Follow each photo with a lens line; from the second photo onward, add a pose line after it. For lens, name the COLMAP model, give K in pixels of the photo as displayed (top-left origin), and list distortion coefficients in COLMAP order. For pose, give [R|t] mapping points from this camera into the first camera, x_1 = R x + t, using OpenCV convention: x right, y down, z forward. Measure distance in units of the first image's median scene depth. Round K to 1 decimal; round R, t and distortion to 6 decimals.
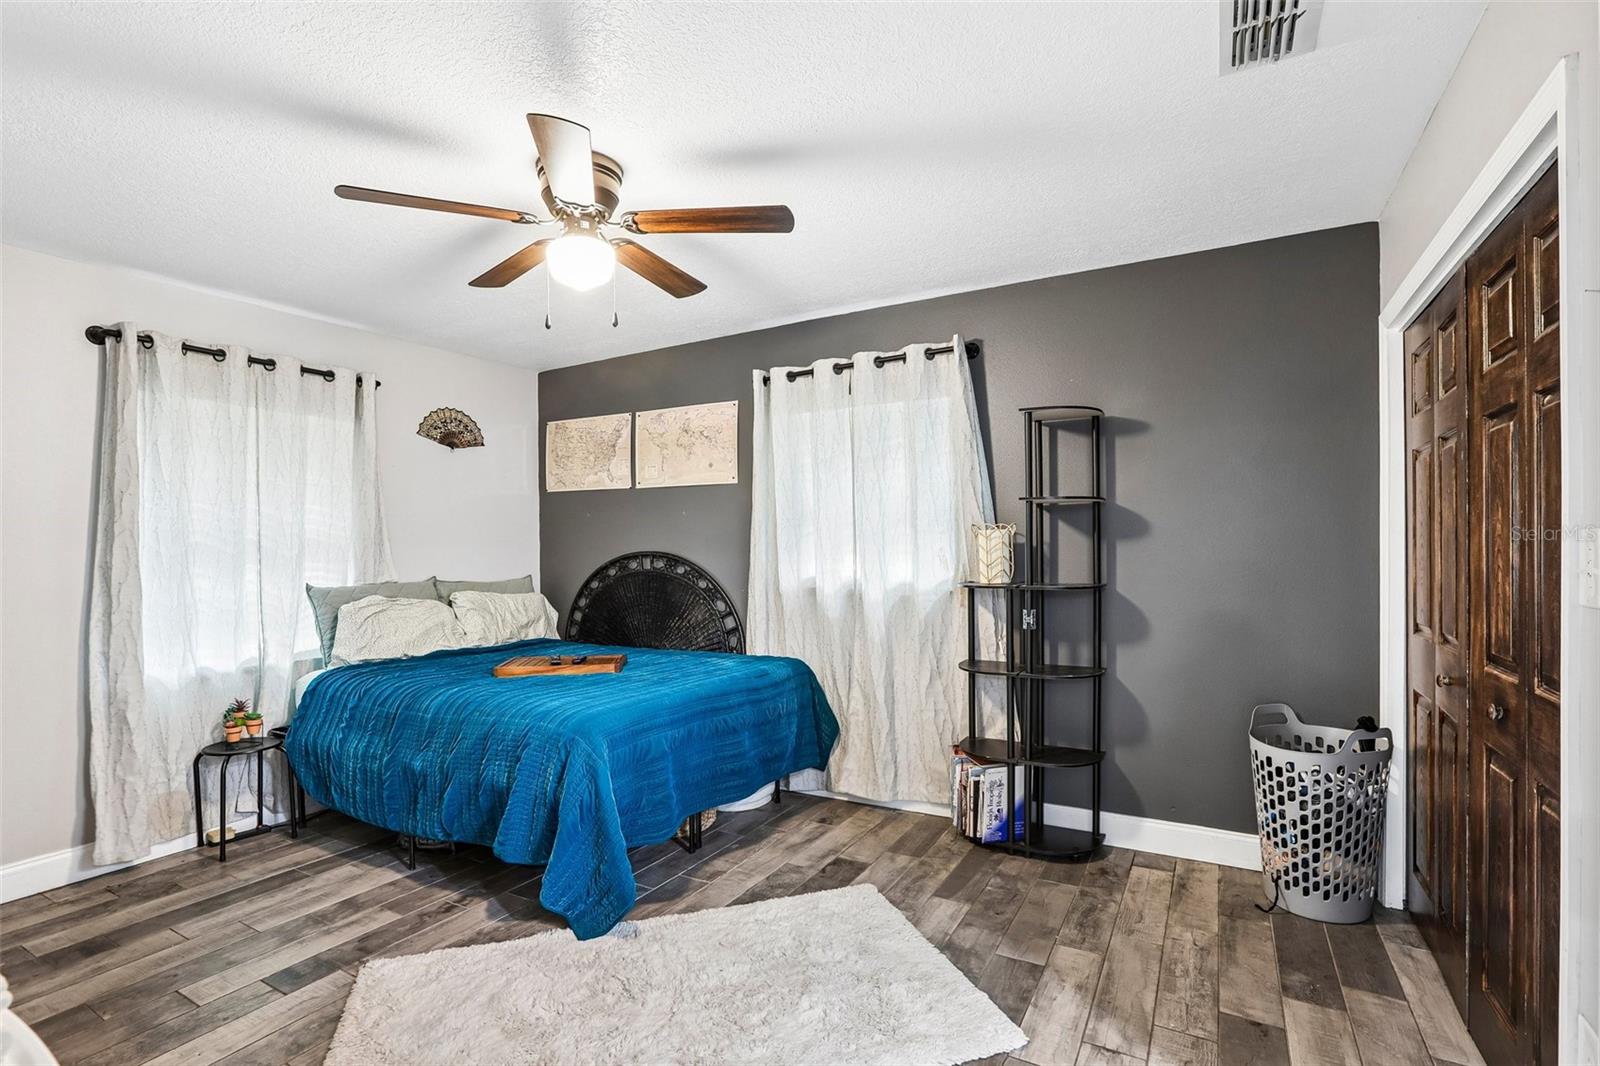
lens RADIAL K [[781.6, 0, 800.0], [0, 781.6, 530.2], [0, 0, 1]] dist [-0.038902, 0.036840]
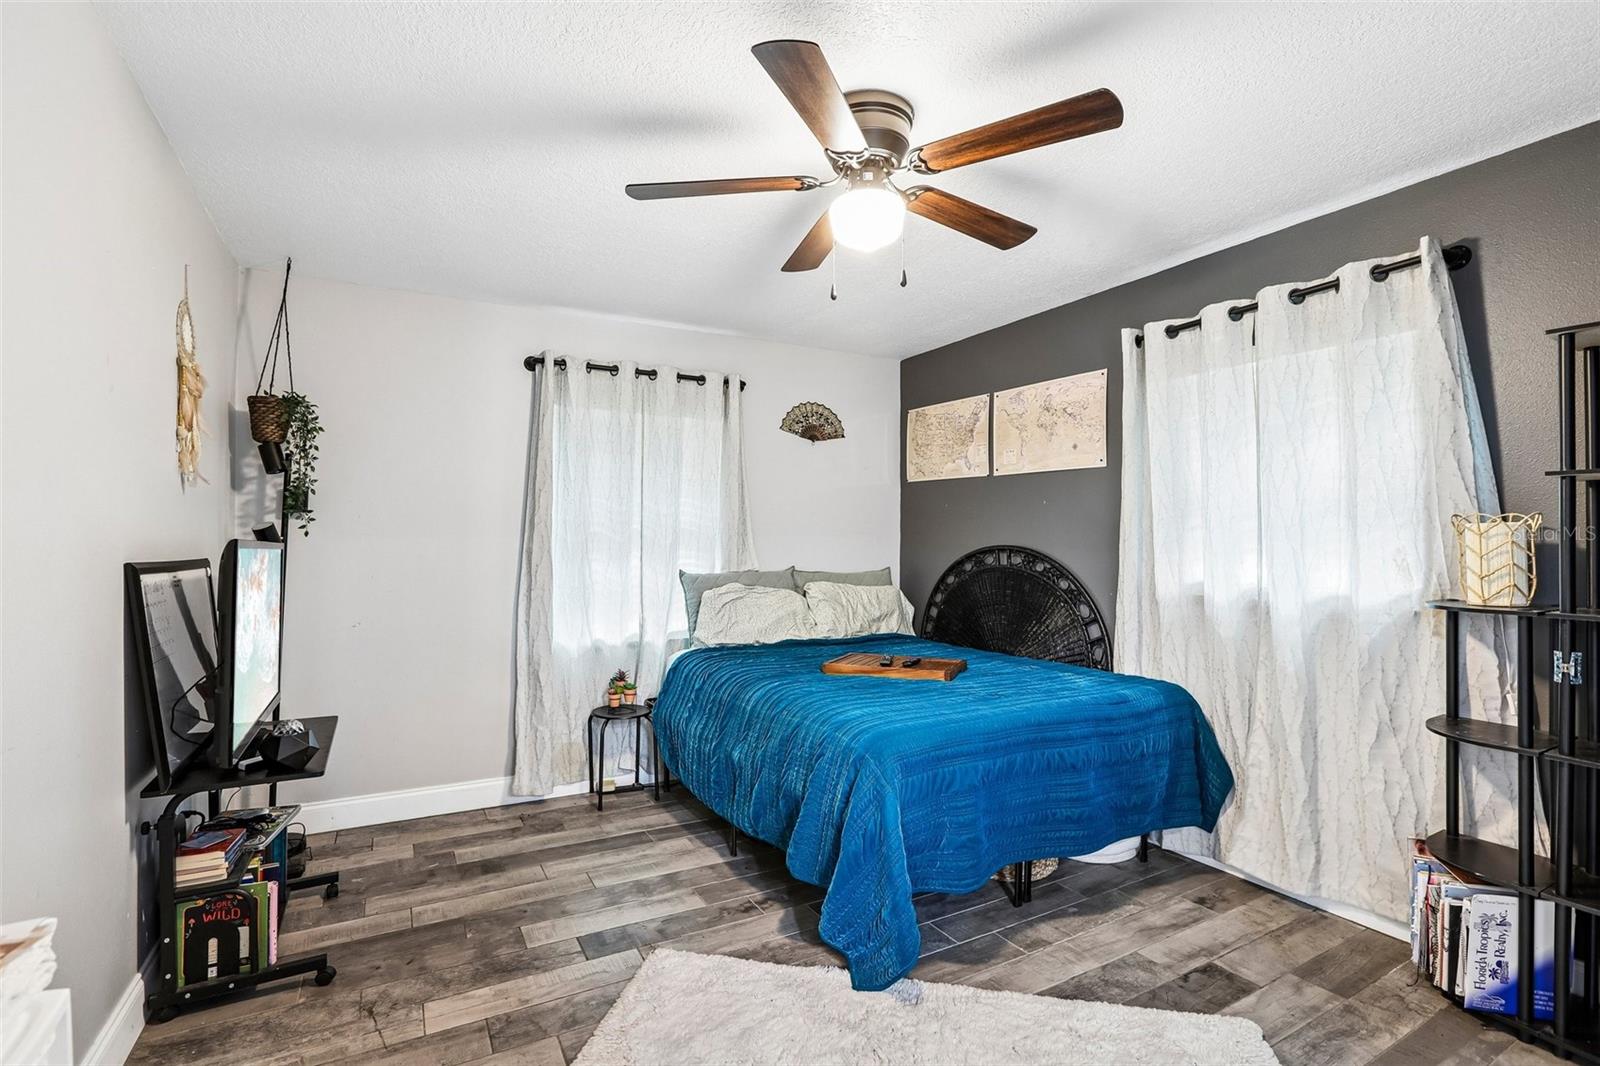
lens RADIAL K [[771.2, 0, 788.1], [0, 771.2, 520.1], [0, 0, 1]] dist [-0.037724, 0.018227]
pose [[0.857789, 0.001091, -0.514001, 0.066619], [-0.001187, 0.999999, 0.000141, -0.002407], [0.514000, 0.000489, 0.857790, 0.151423]]
